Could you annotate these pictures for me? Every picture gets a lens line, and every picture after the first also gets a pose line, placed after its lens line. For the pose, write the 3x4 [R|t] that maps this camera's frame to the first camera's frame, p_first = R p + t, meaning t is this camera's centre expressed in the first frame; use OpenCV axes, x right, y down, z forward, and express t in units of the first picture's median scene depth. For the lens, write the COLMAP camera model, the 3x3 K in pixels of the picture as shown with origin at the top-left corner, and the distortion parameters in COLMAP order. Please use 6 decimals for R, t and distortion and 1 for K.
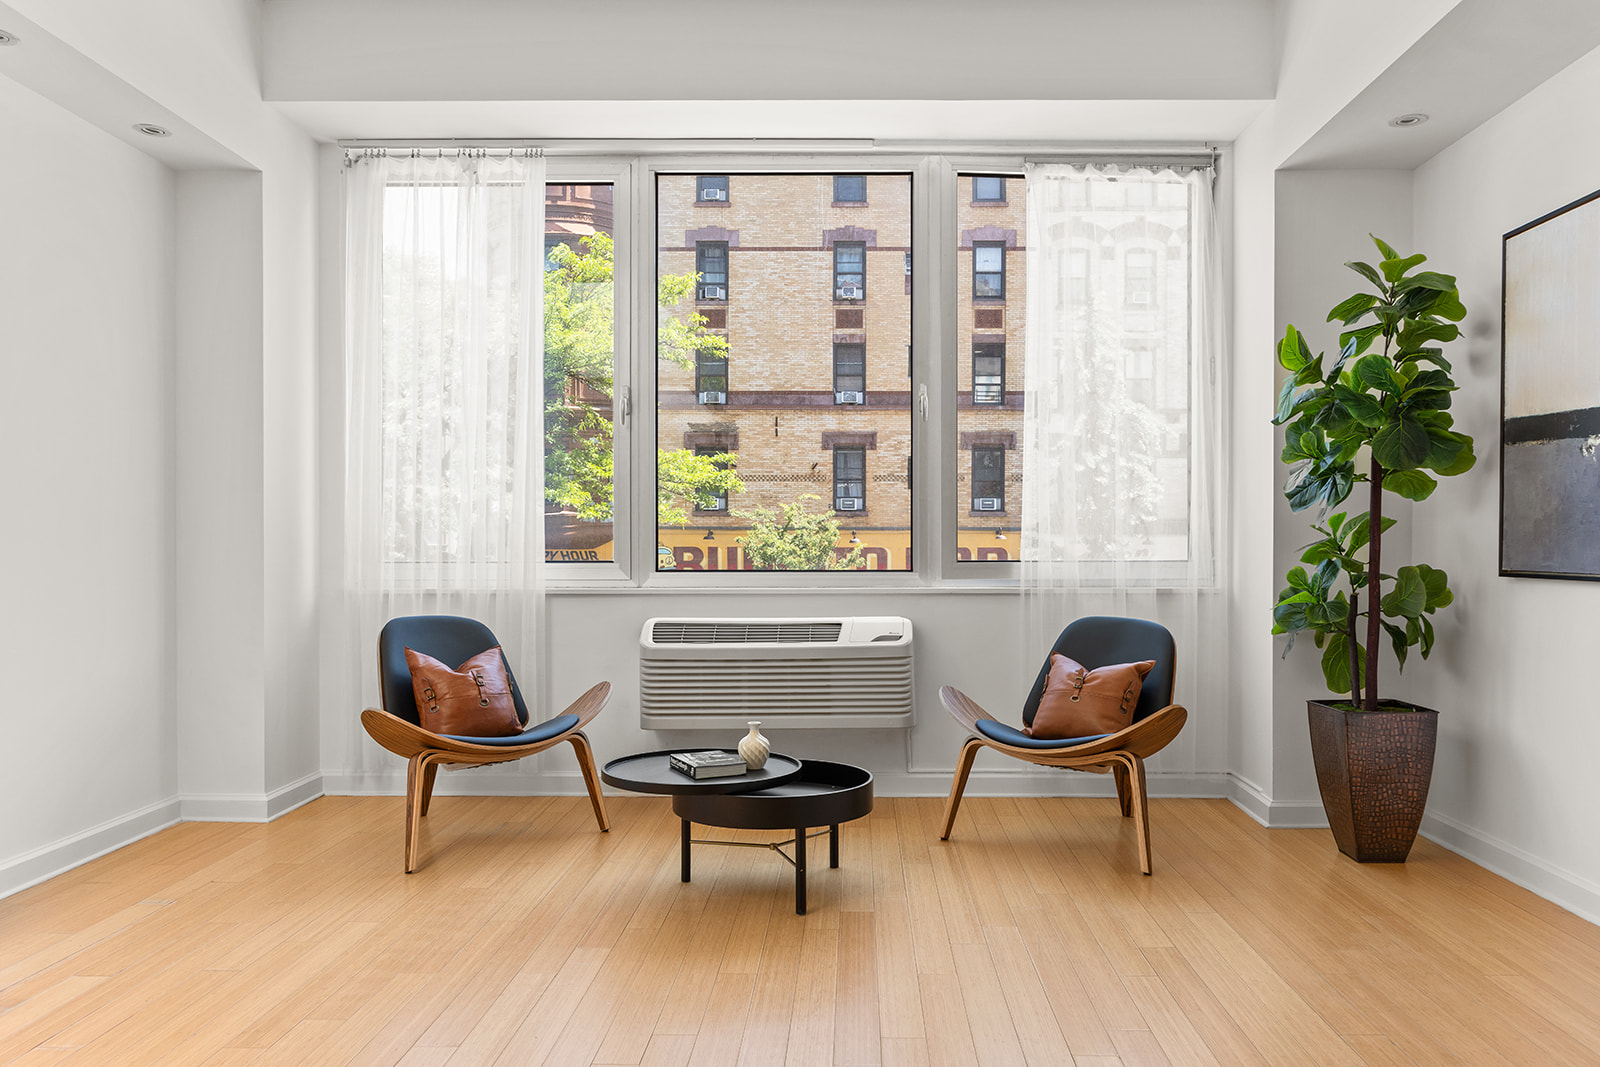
lens RADIAL K [[1188.3, 0, 803.9], [0, 1188.3, 536.1], [0, 0, 1]] dist [-0.041040, -0.000418]
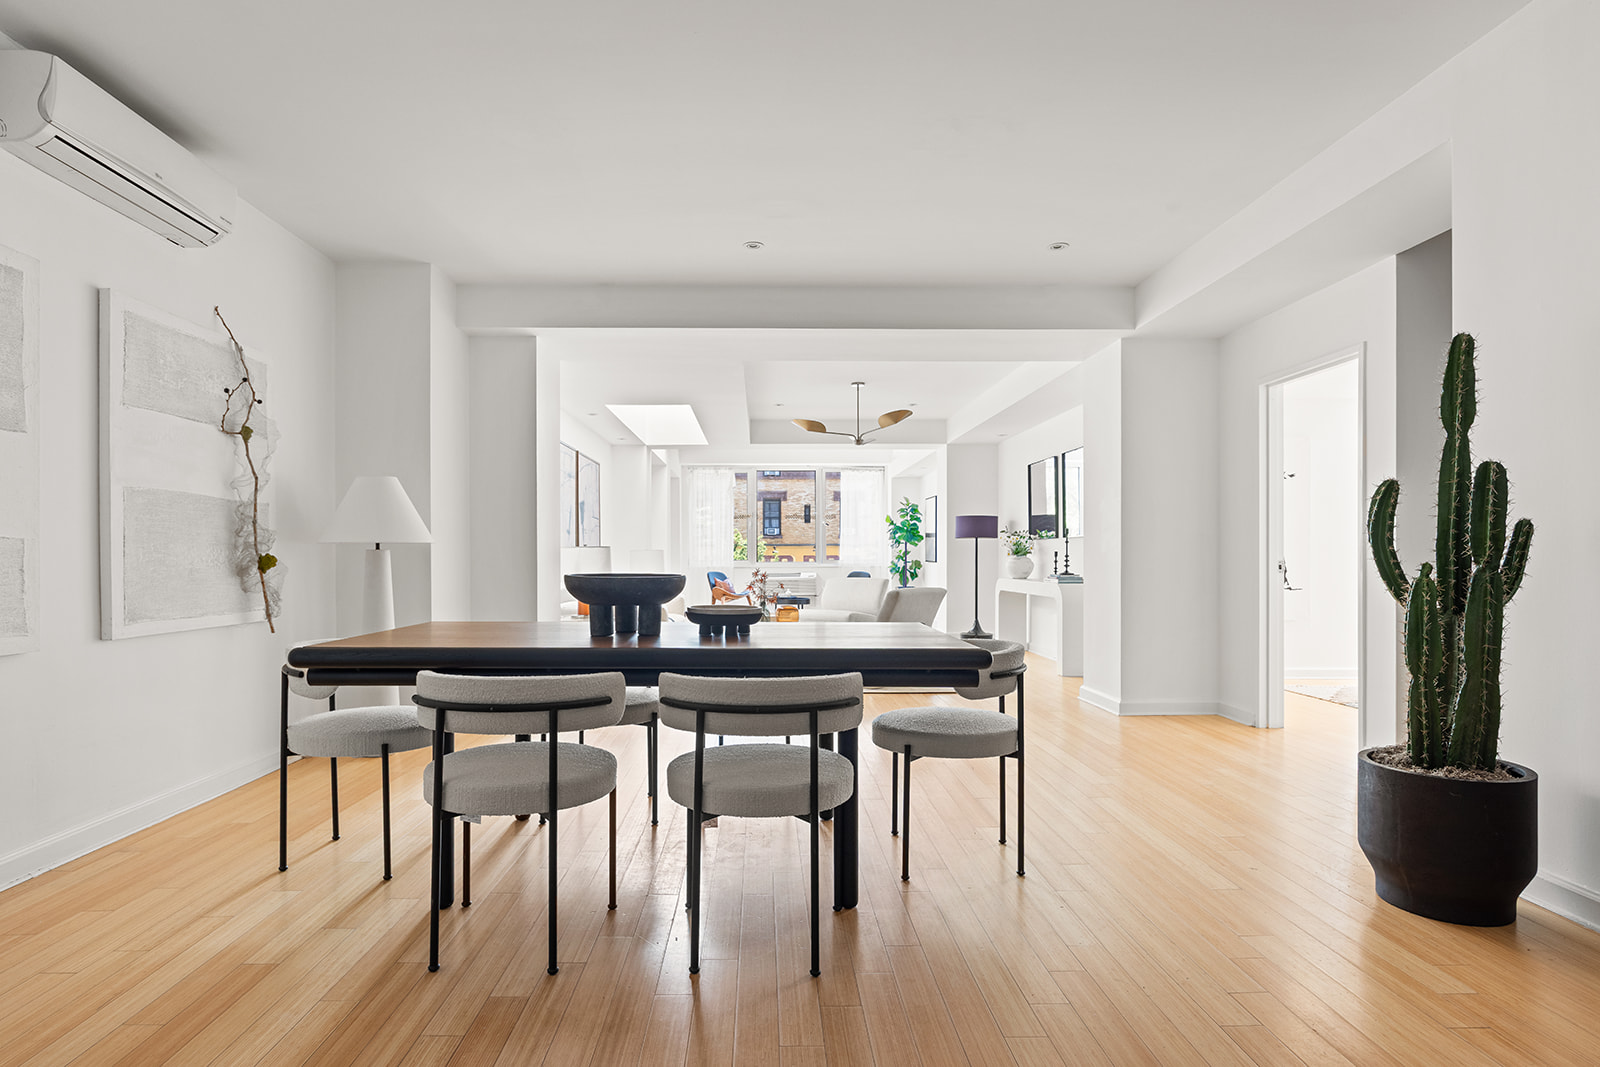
lens RADIAL K [[846.5, 0, 799.9], [0, 846.5, 549.1], [0, 0, 1]] dist [0.003938, 0.001345]
pose [[0.996155, -0.001336, 0.087597, -0.035544], [0.001131, 0.999997, 0.002384, -0.003646], [-0.087600, -0.002276, 0.996153, -0.309077]]
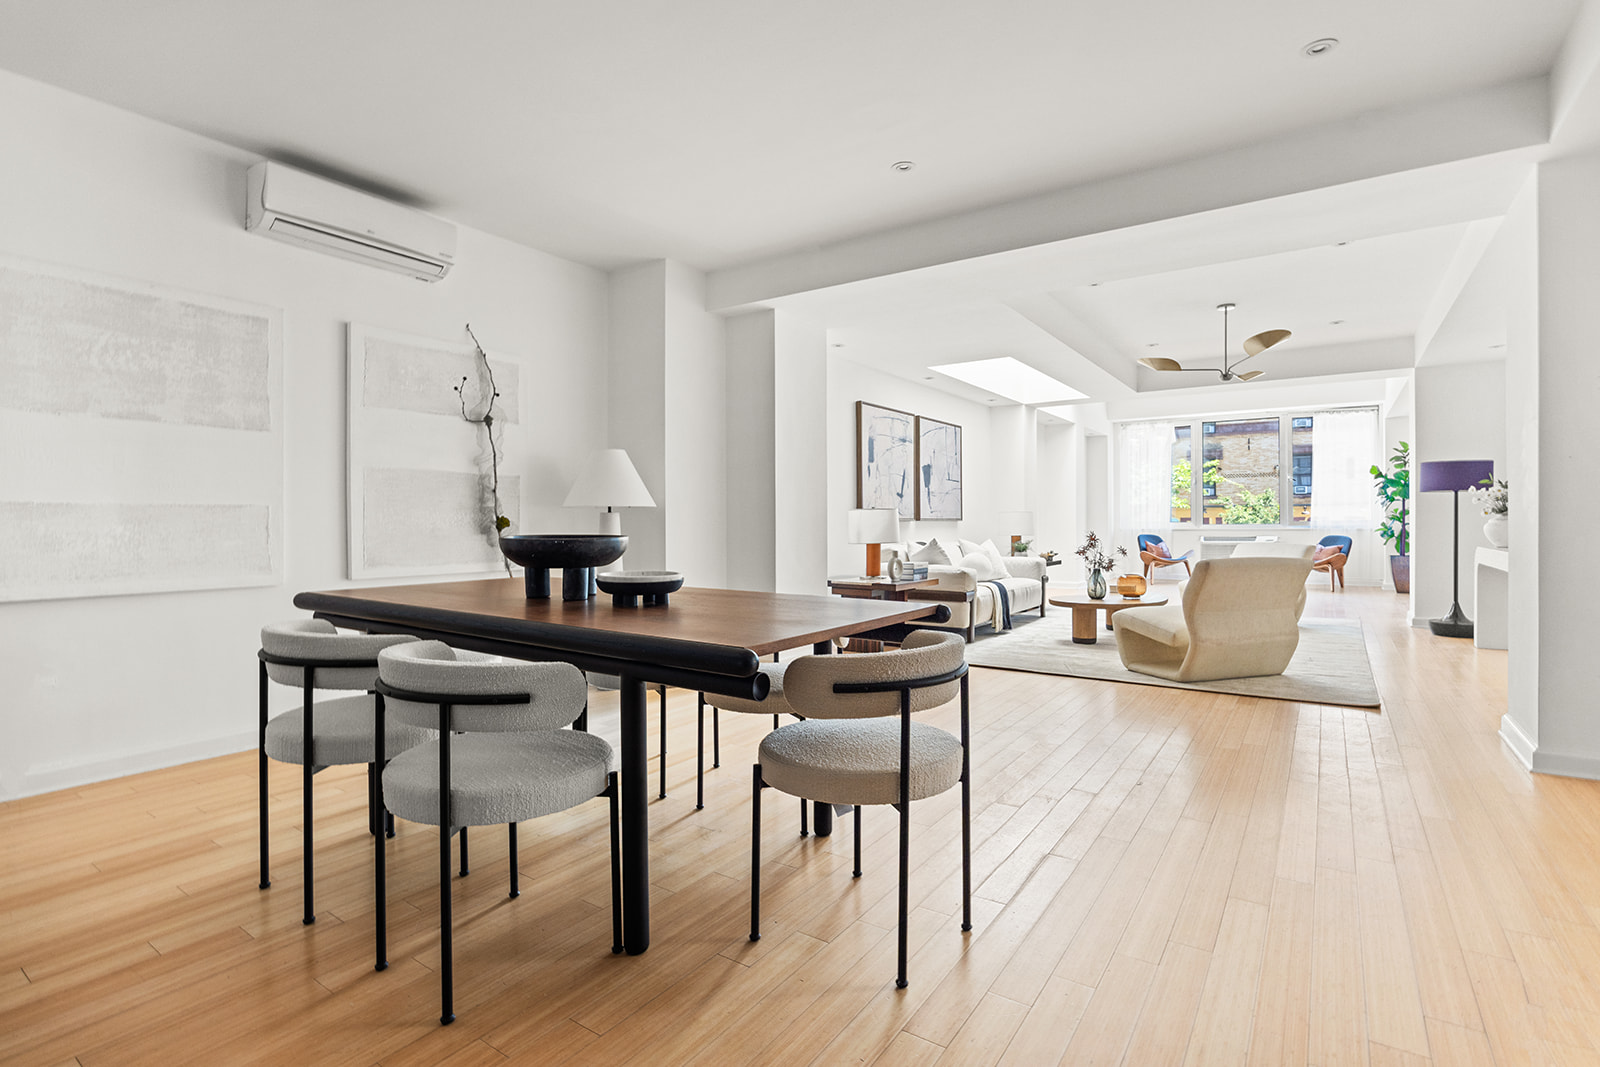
lens RADIAL K [[788.6, 0, 805.6], [0, 788.6, 520.3], [0, 0, 1]] dist [-0.002199, -0.001191]
pose [[0.857412, -0.003358, -0.514620, 0.012838], [0.009659, 0.999908, 0.009567, -0.002940], [0.514540, -0.013173, 0.857365, -0.278098]]
